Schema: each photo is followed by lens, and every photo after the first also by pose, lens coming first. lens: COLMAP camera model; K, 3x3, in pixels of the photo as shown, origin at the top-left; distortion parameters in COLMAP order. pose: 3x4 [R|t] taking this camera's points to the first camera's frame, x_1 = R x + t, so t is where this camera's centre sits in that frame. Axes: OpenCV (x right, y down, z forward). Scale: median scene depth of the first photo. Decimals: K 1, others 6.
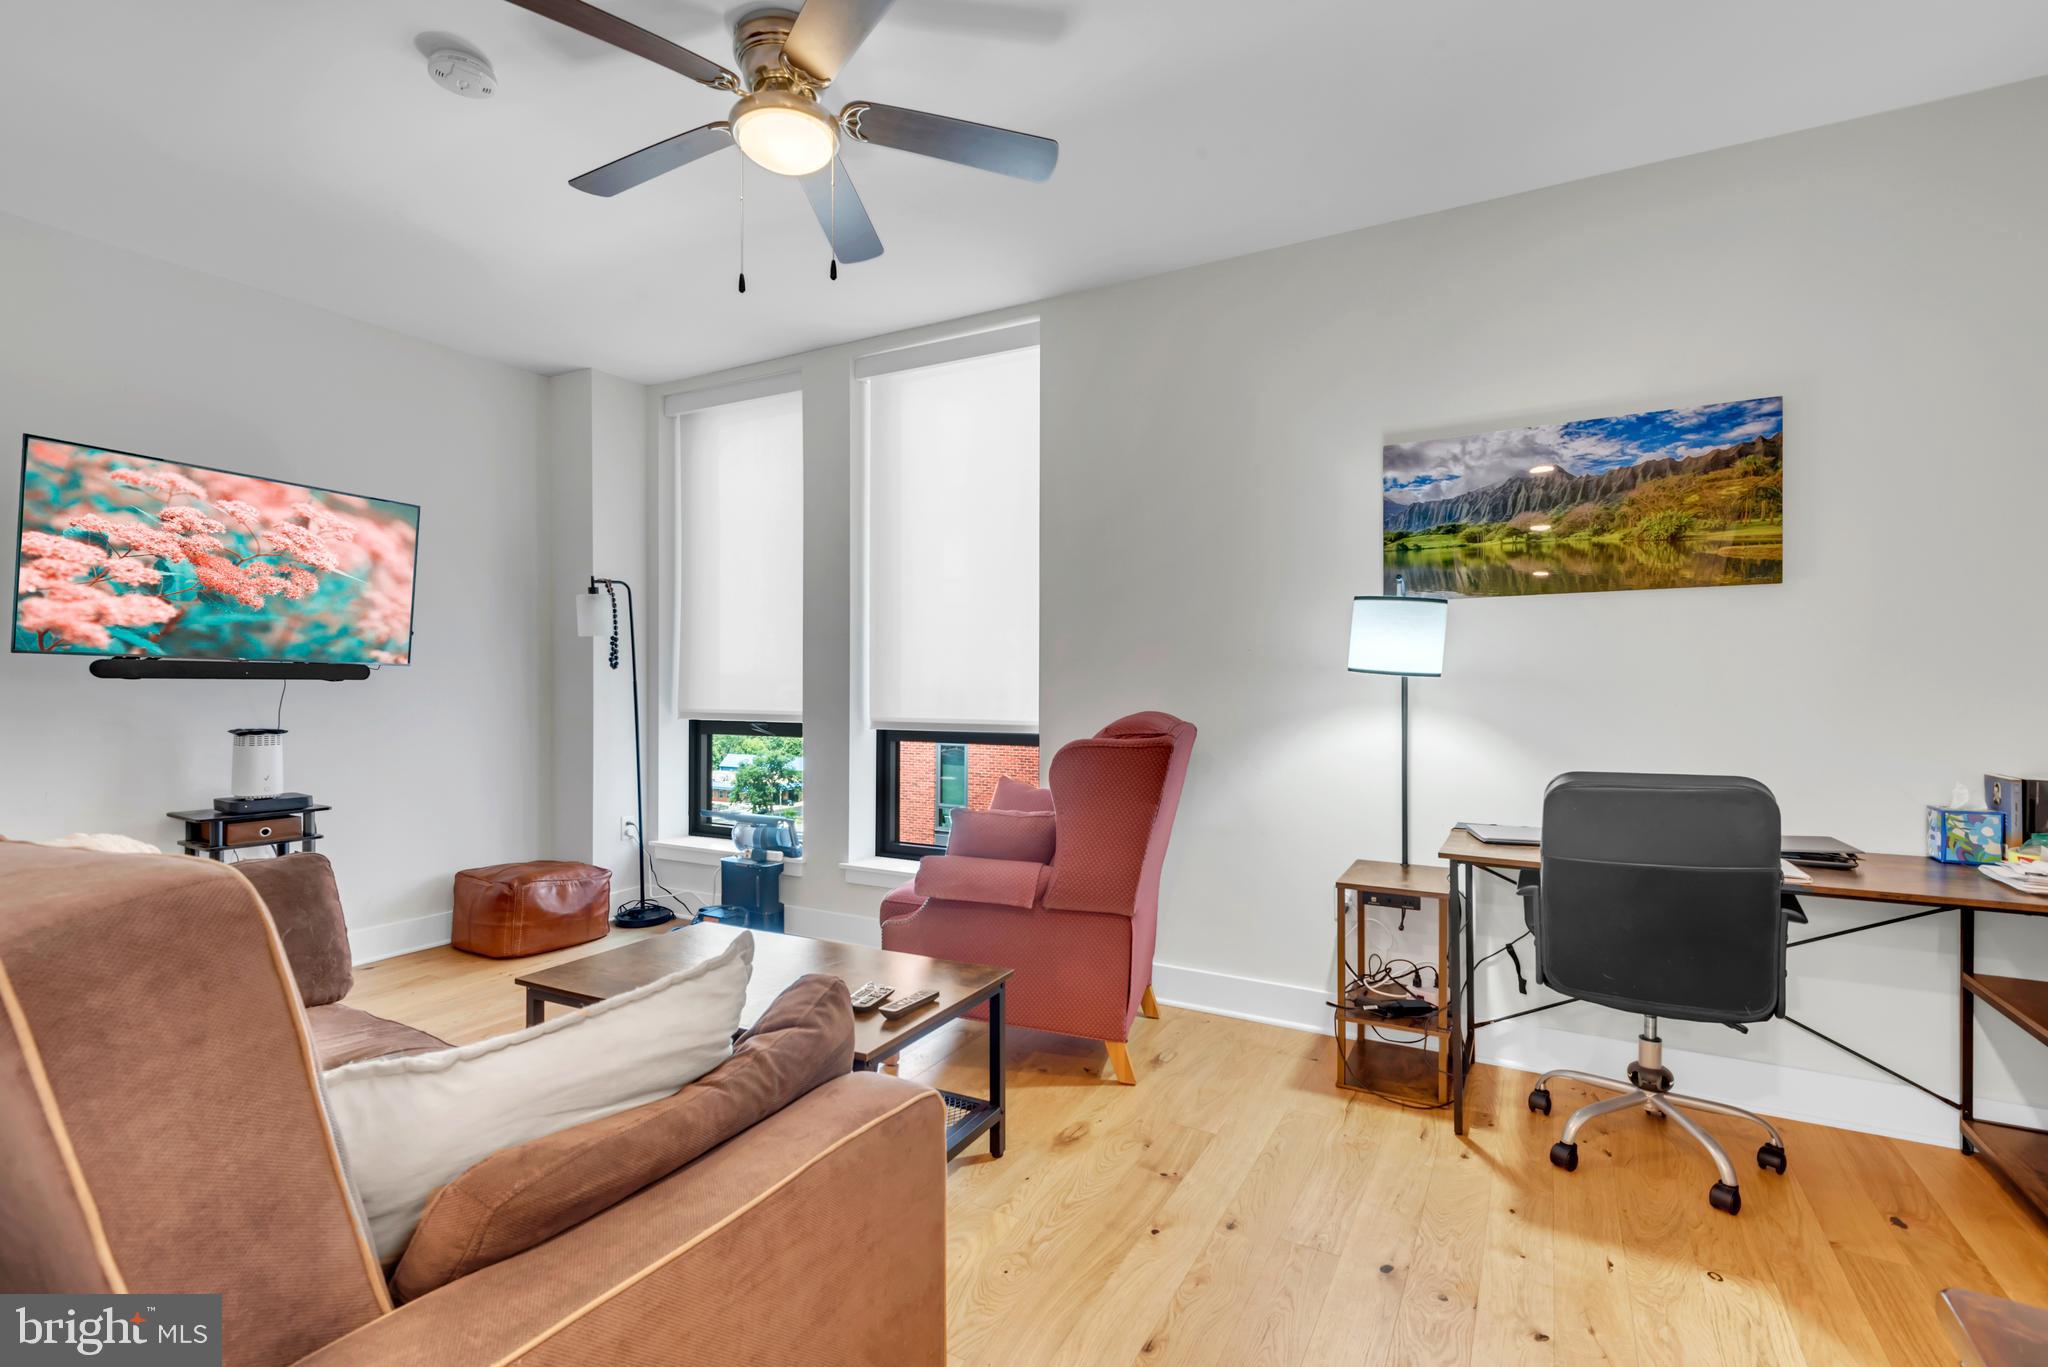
lens RADIAL K [[918.8, 0, 1028.0], [0, 918.8, 681.9], [0, 0, 1]] dist [0.001204, -0.000782]
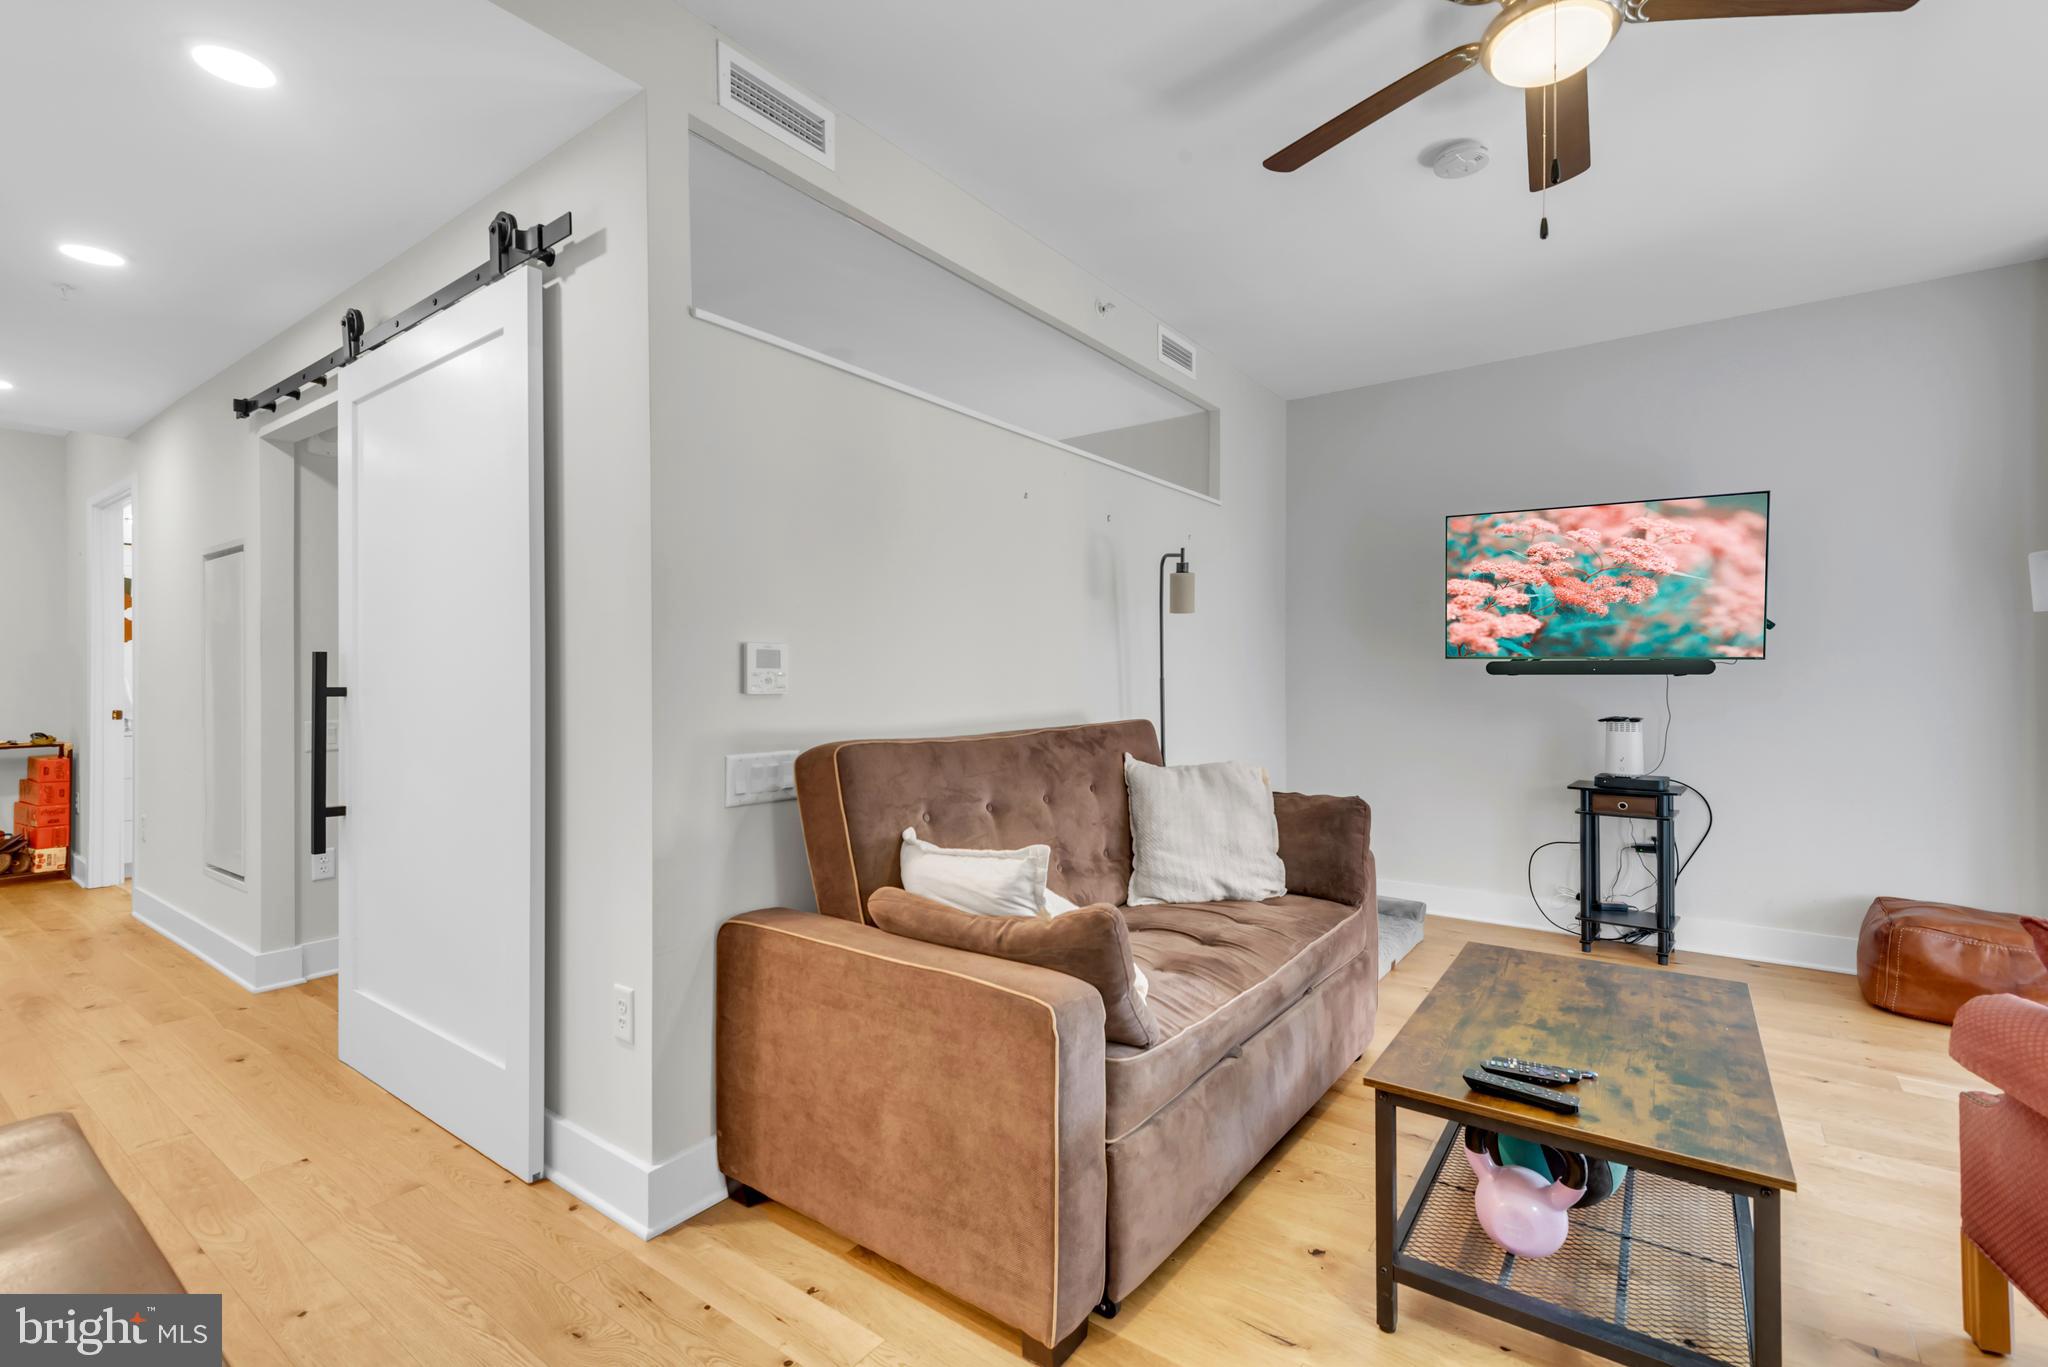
lens RADIAL K [[918.8, 0, 1028.0], [0, 918.8, 681.9], [0, 0, 1]] dist [0.001204, -0.000782]
pose [[-0.118878, 0.001207, -0.992908, 0.454230], [0.006105, 0.999981, 0.000485, 0.000416], [0.992890, -0.006004, -0.118883, 0.438633]]
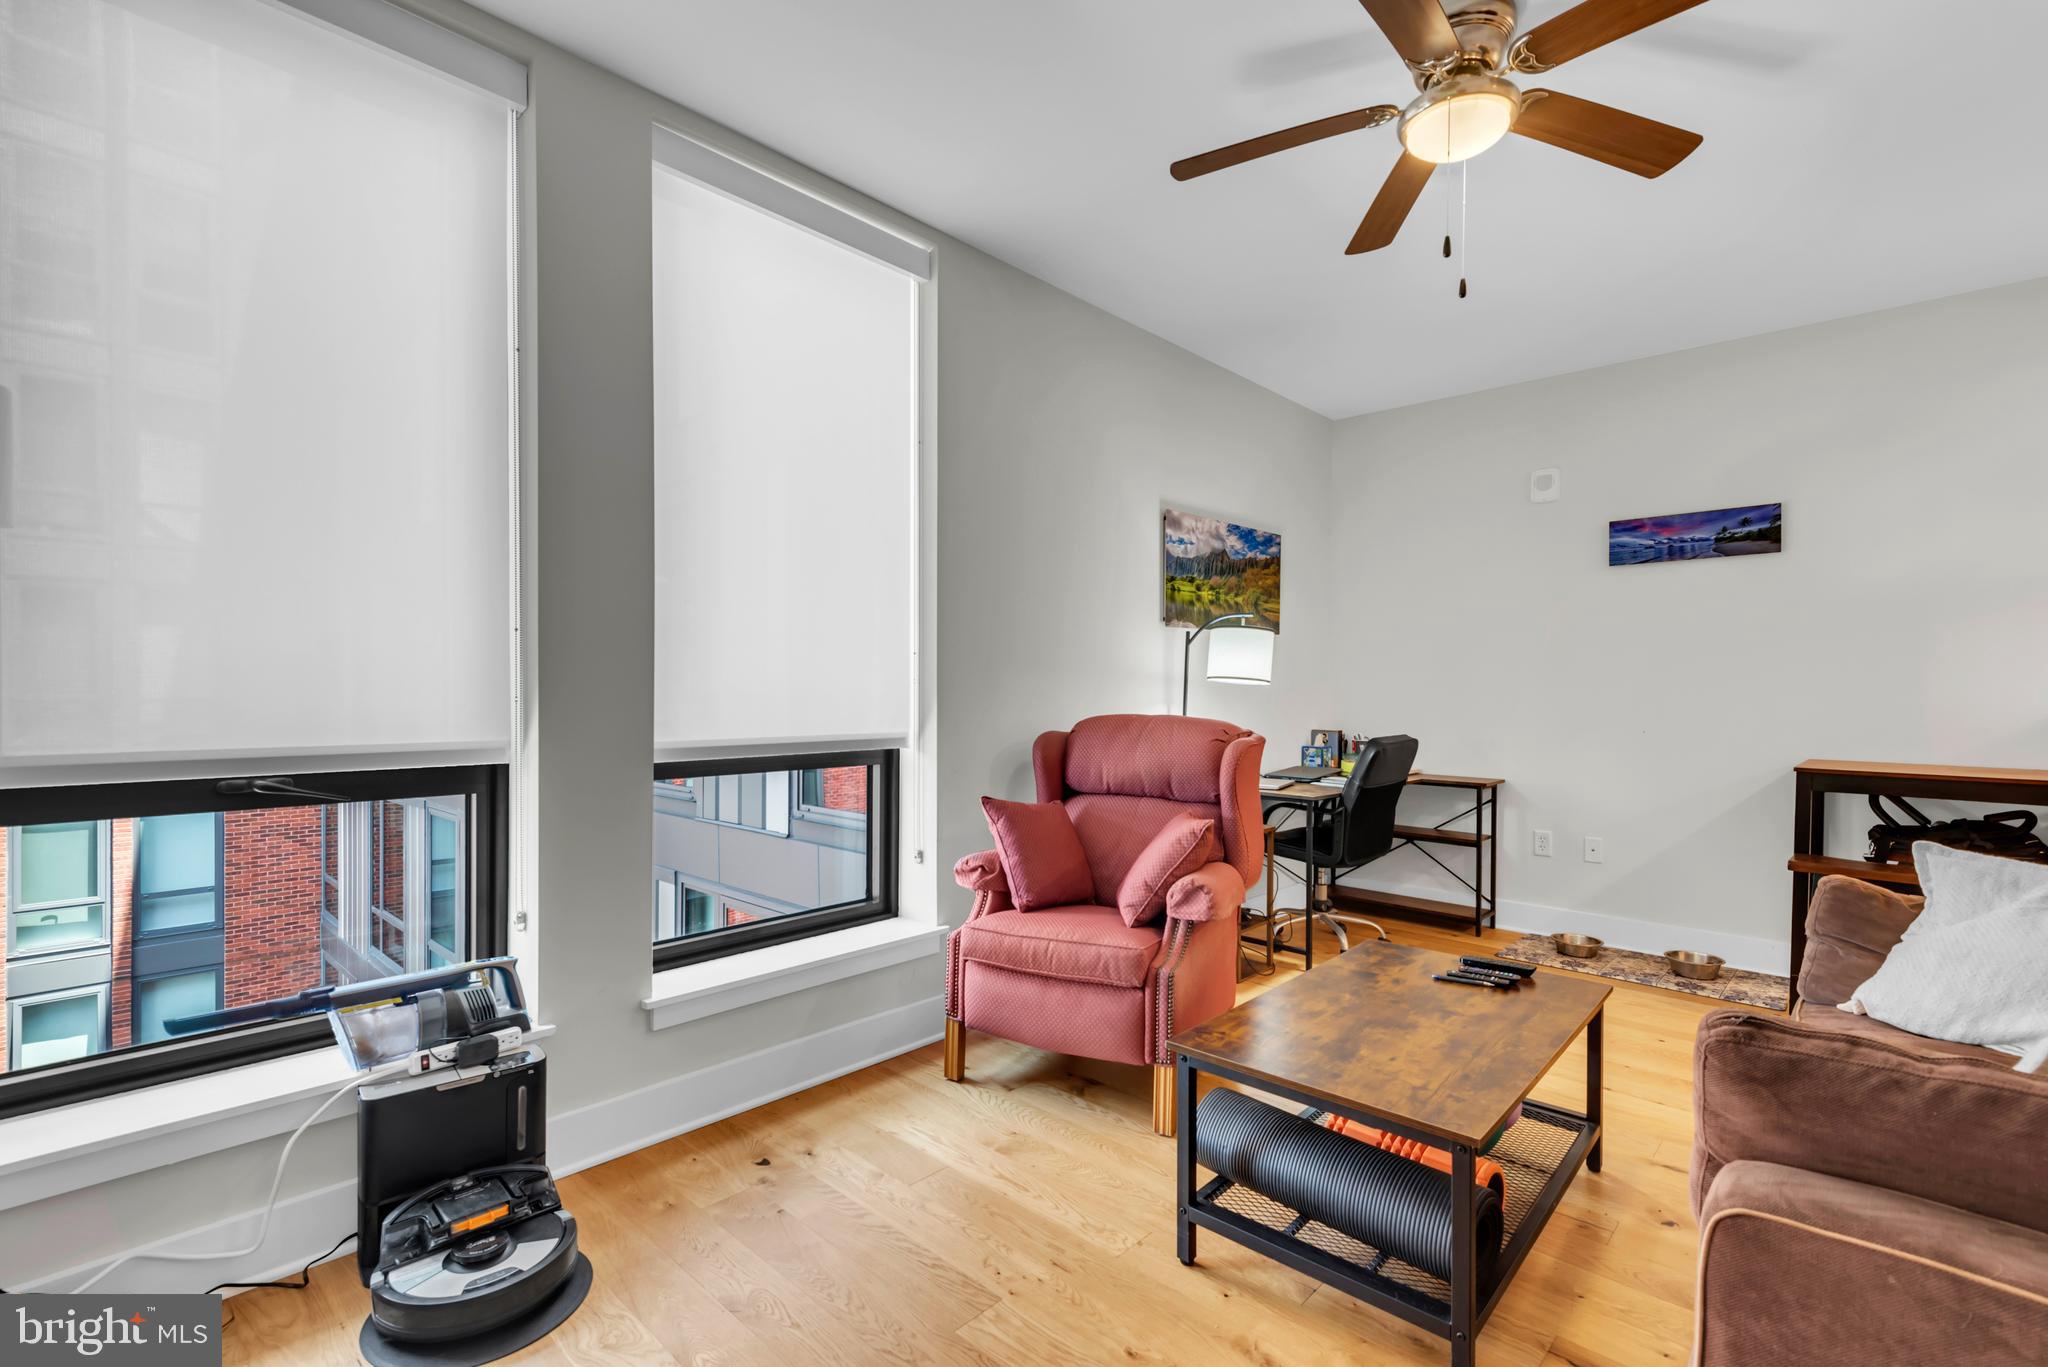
lens RADIAL K [[918.8, 0, 1028.0], [0, 918.8, 681.9], [0, 0, 1]] dist [0.001204, -0.000782]
pose [[0.245659, 0.003498, 0.969350, -0.914777], [-0.006007, 0.999980, -0.002086, -0.003056], [-0.969338, -0.005311, 0.245675, 0.837152]]
